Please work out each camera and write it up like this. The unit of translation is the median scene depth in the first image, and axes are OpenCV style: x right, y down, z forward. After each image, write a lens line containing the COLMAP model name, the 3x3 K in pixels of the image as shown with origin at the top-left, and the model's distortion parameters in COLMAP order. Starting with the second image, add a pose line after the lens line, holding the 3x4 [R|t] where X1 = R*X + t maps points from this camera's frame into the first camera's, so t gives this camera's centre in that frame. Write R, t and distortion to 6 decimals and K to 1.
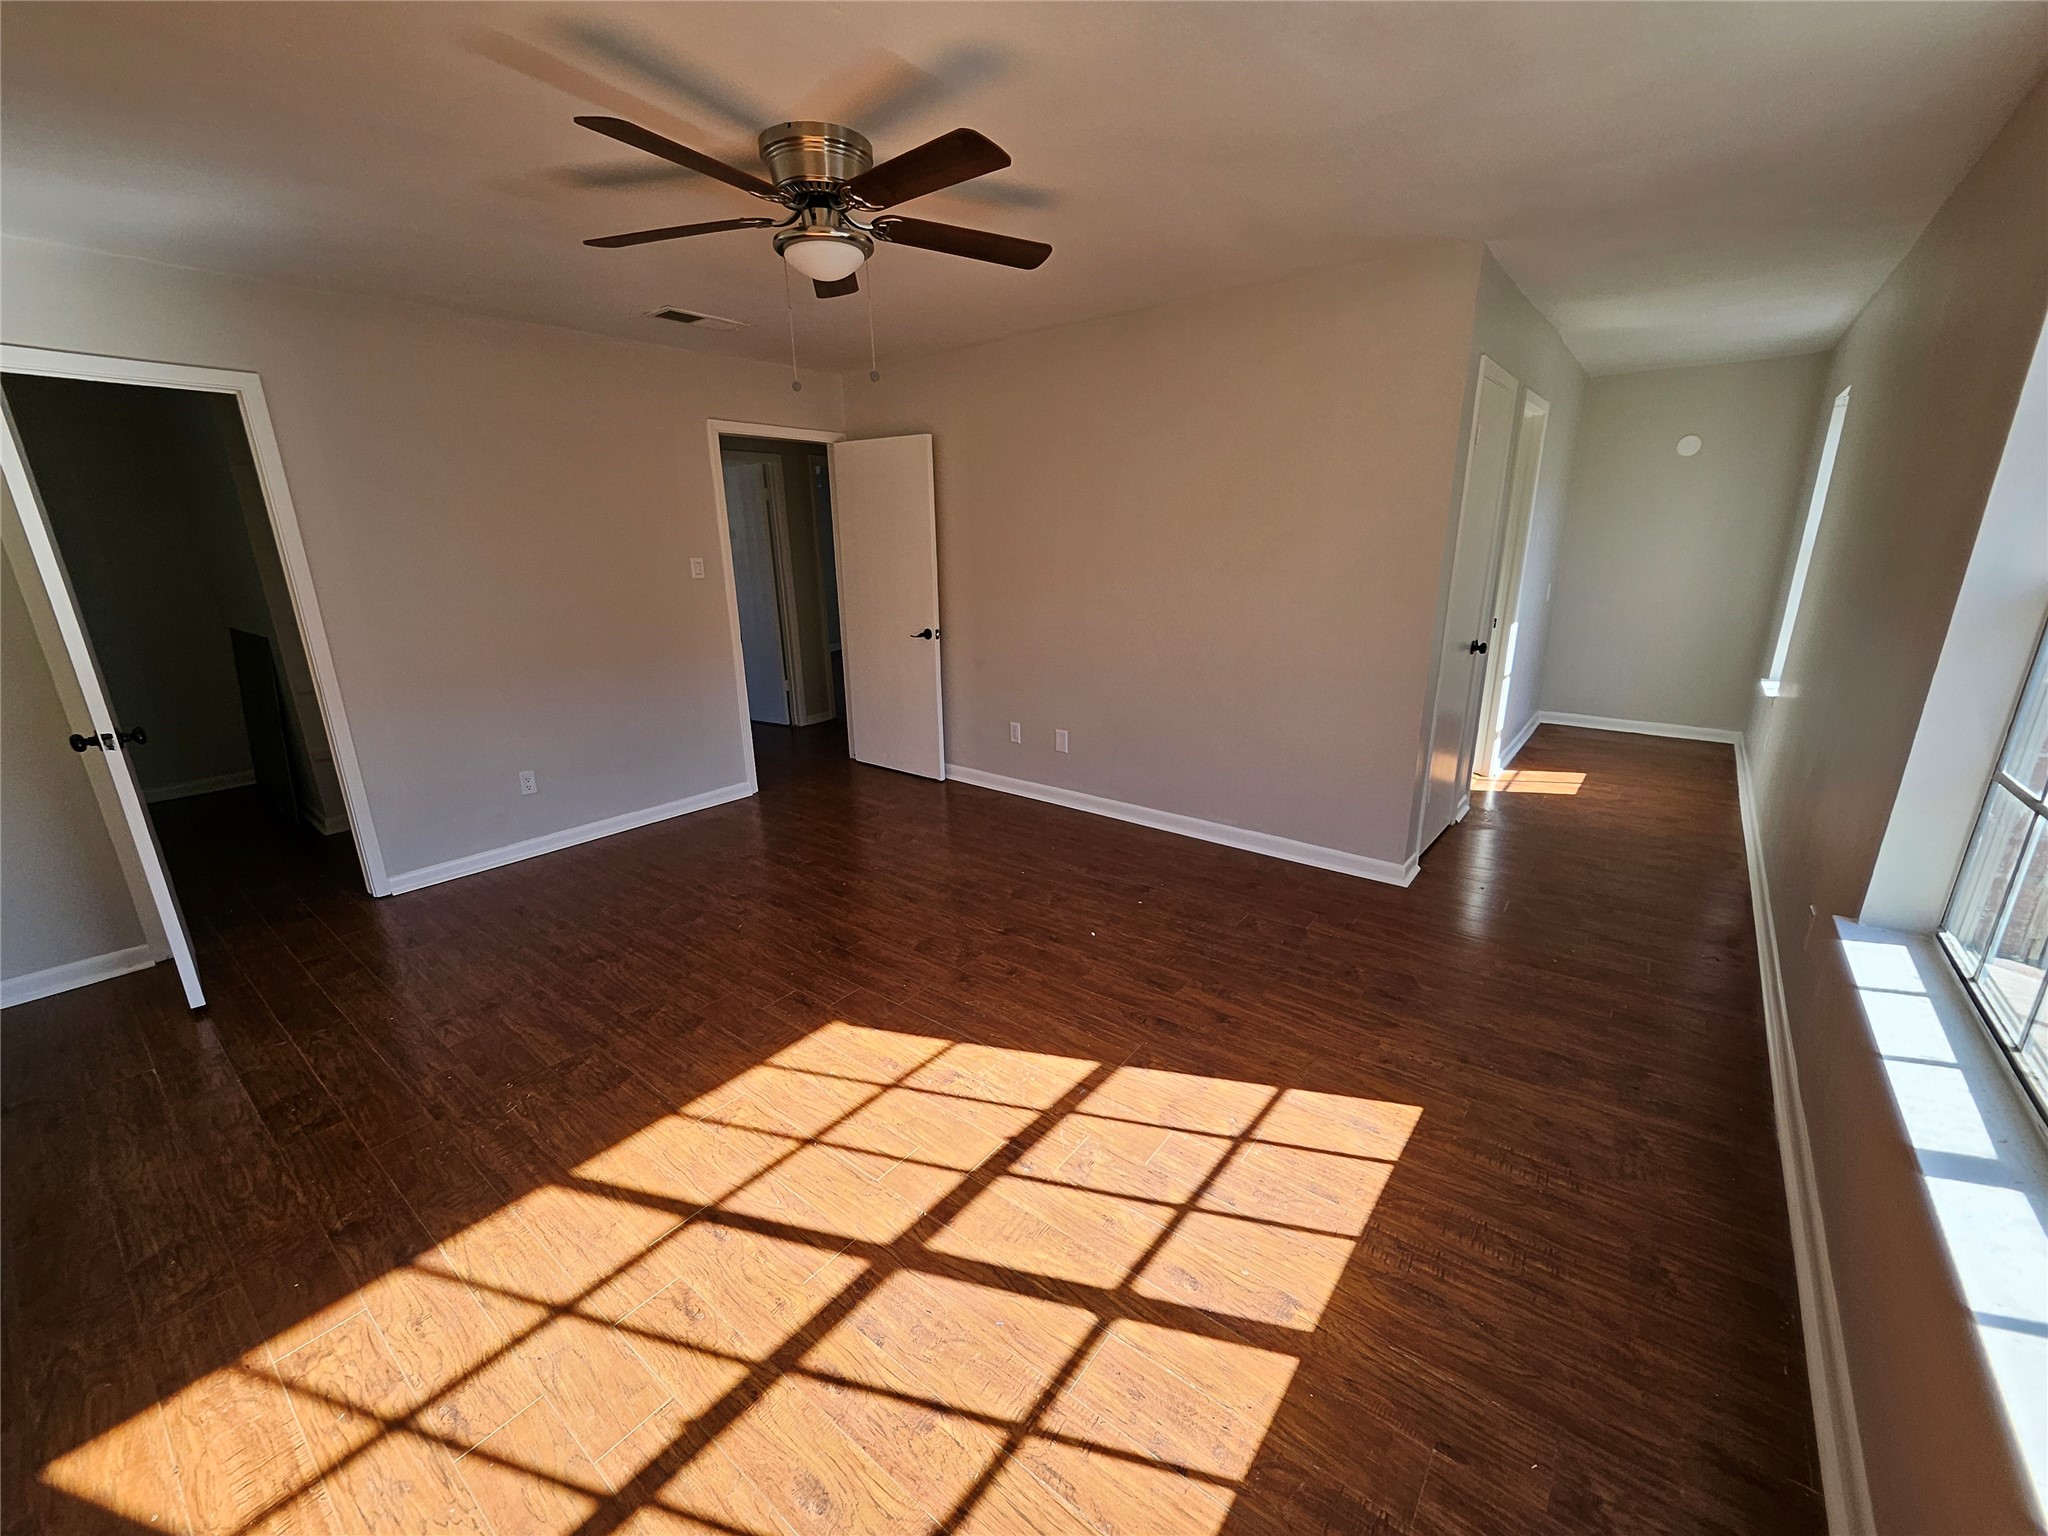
lens RADIAL K [[810.9, 0, 1037.4], [0, 810.9, 773.6], [0, 0, 1]] dist [-0.003455, -0.000823]
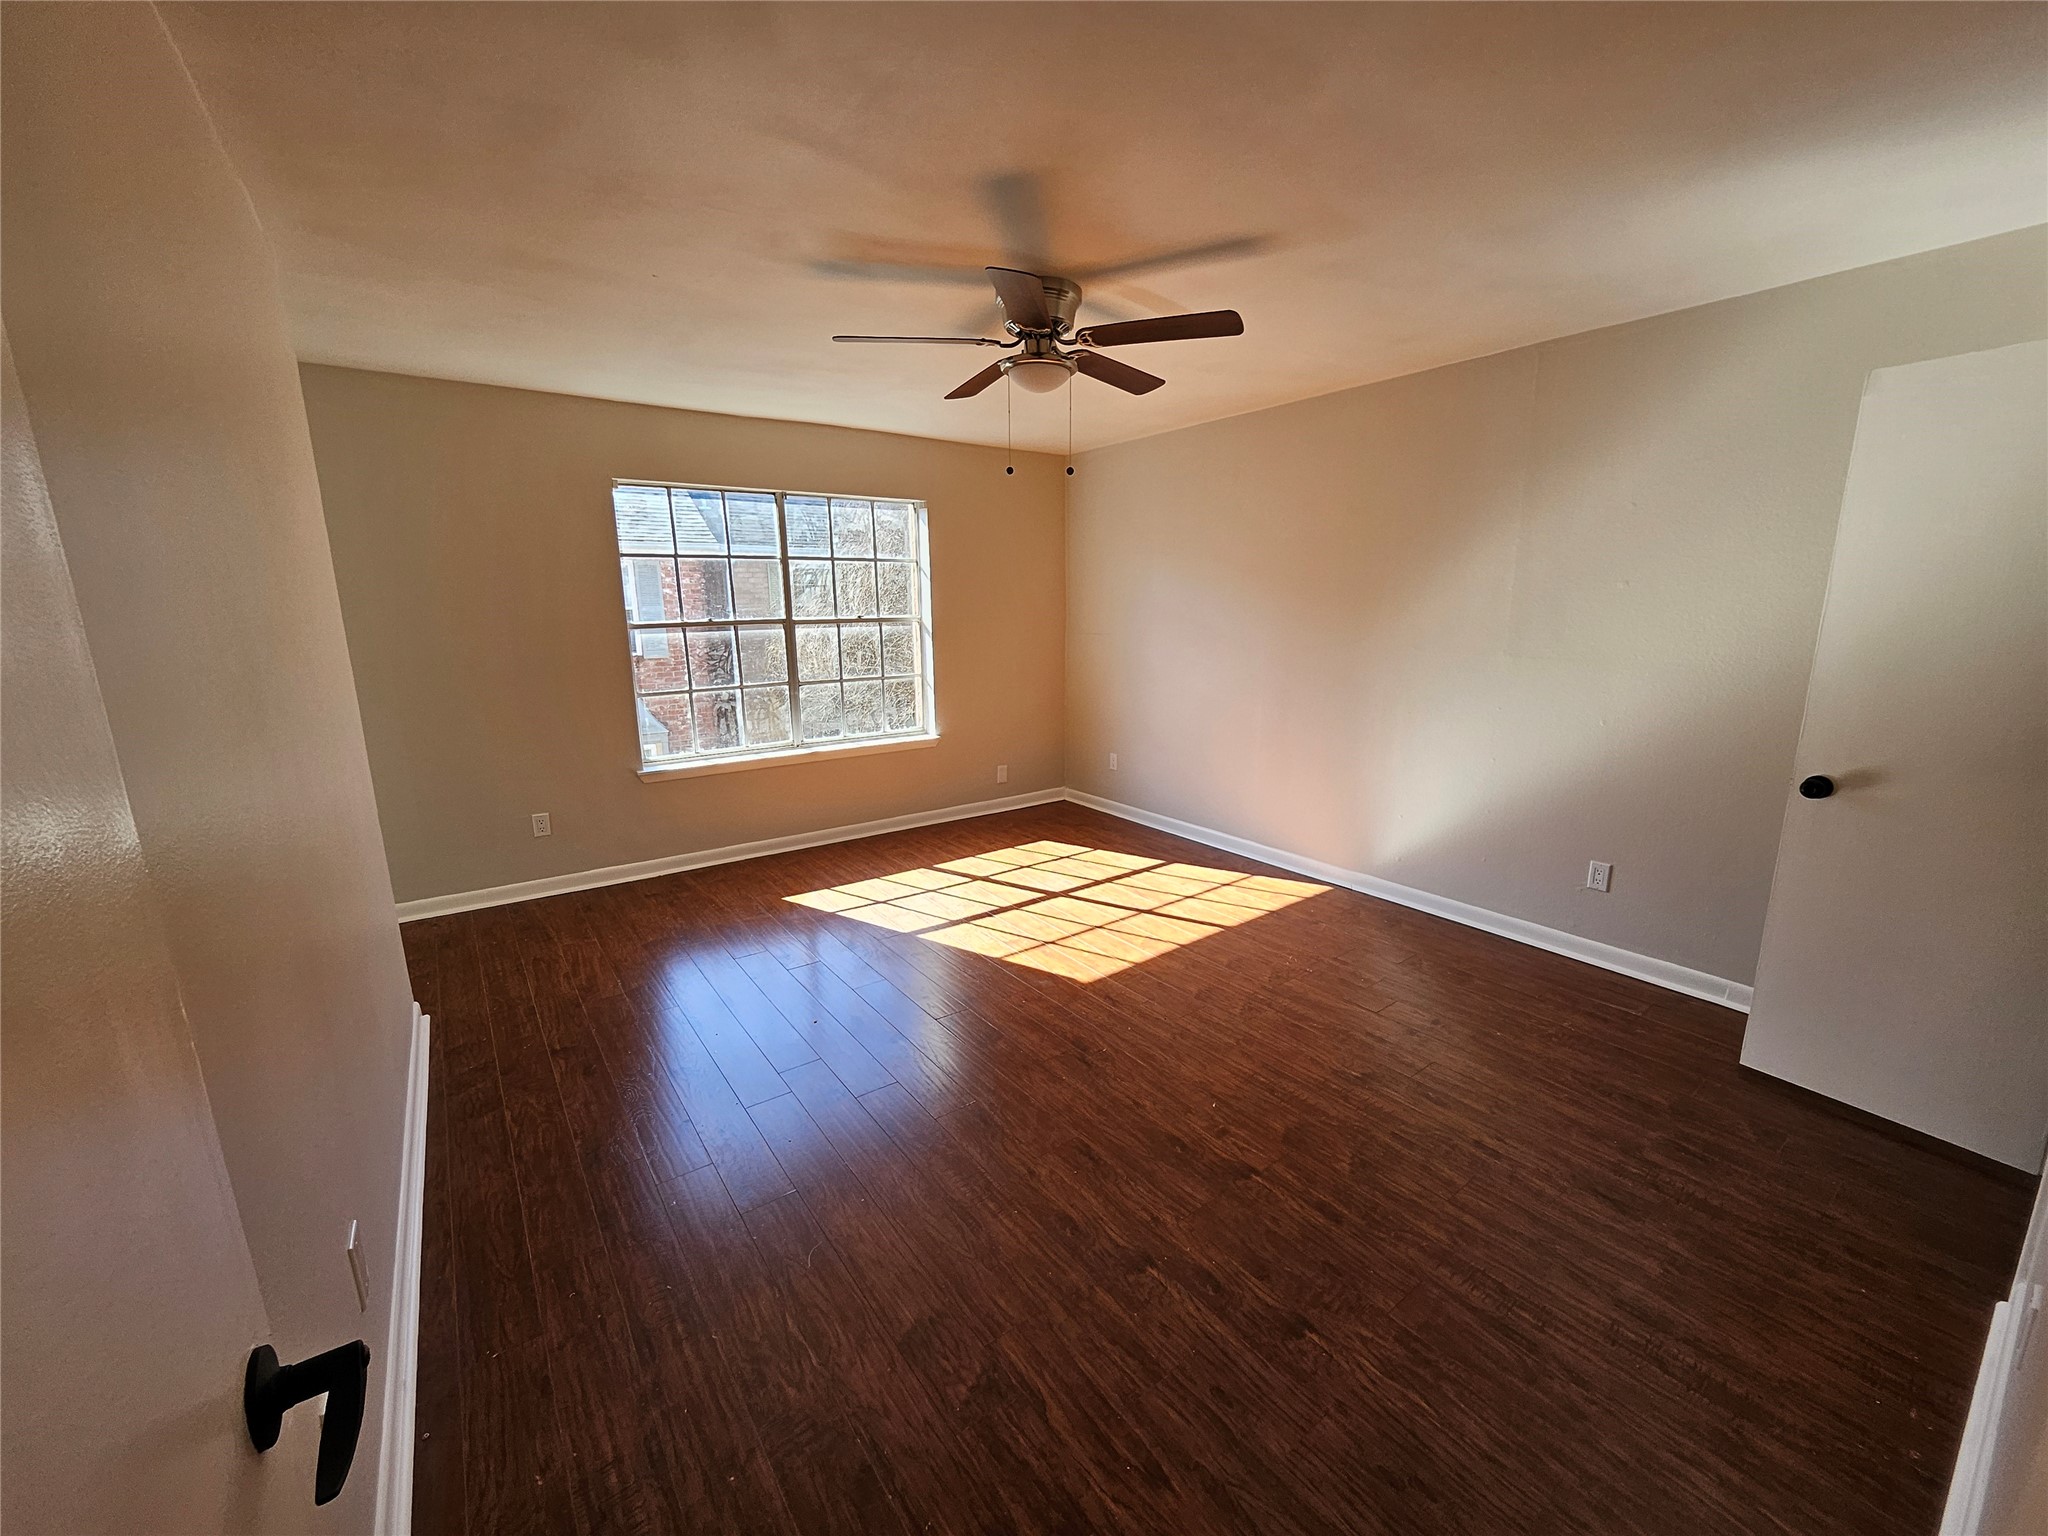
lens RADIAL K [[810.9, 0, 1037.5], [0, 810.9, 767.6], [0, 0, 1]] dist [-0.003455, -0.000823]
pose [[-0.960858, -0.034440, 0.274893, -0.713140], [0.097963, 0.885902, 0.453410, -0.763948], [-0.259144, 0.462592, -0.847852, 2.691024]]
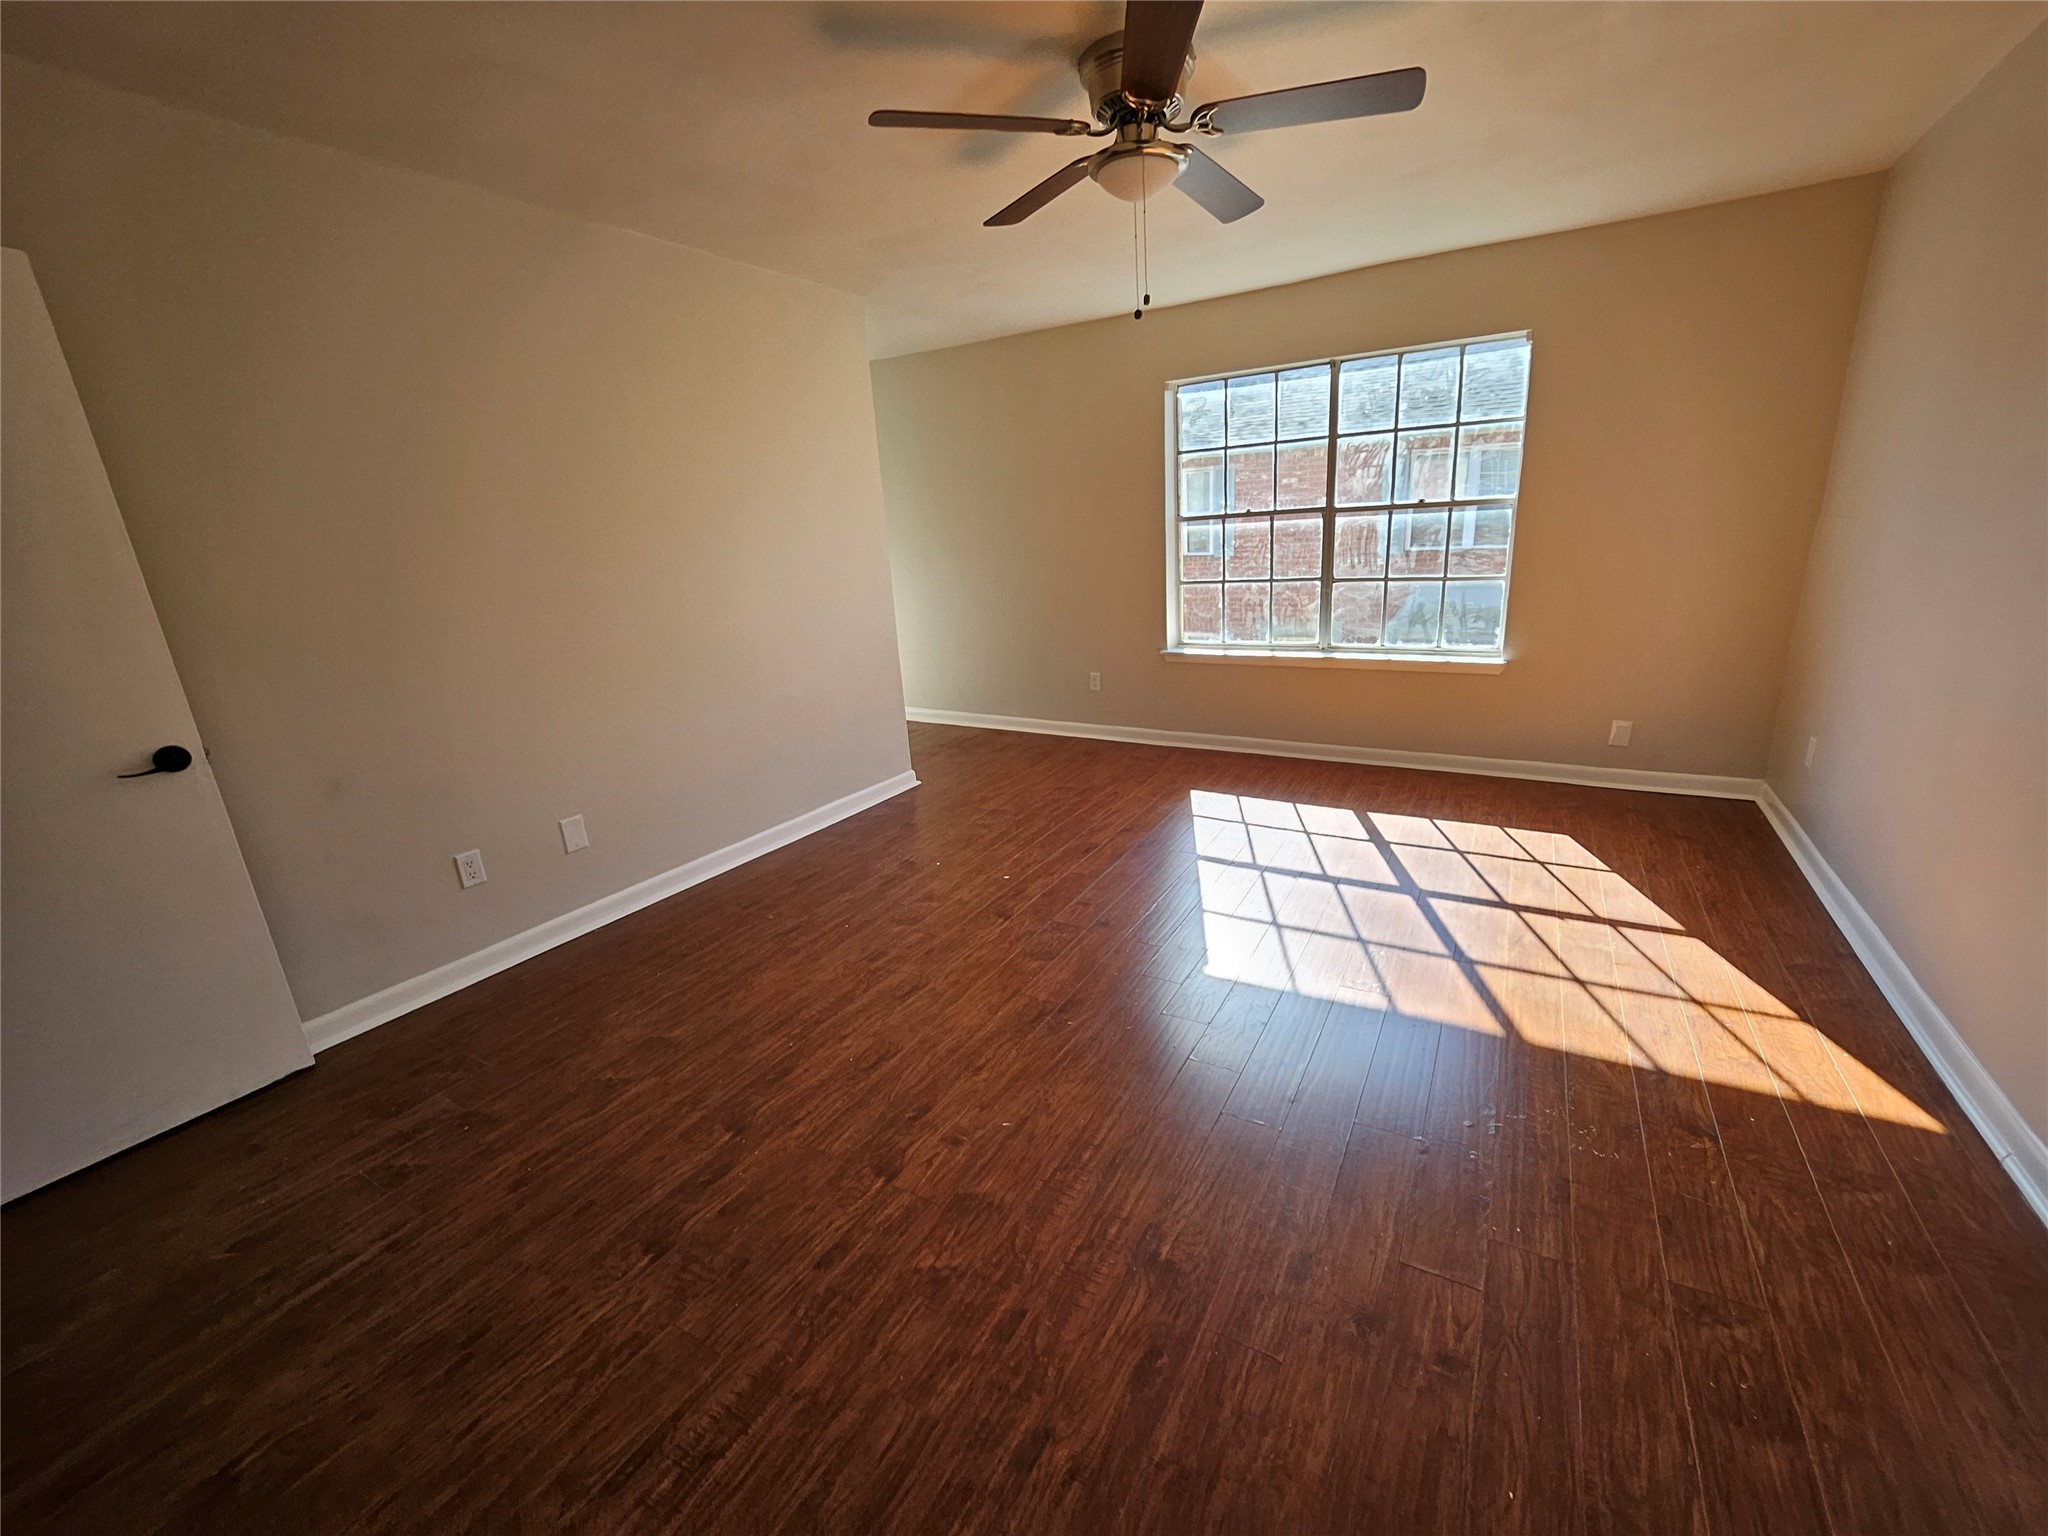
lens RADIAL K [[810.9, 0, 1060.2], [0, 810.9, 764.1], [0, 0, 1]] dist [-0.003455, -0.000823]
pose [[-0.142902, -0.262816, 0.954205, -1.535365], [0.329738, 0.896380, 0.296271, -0.374982], [-0.933195, 0.356975, -0.041434, 1.578470]]
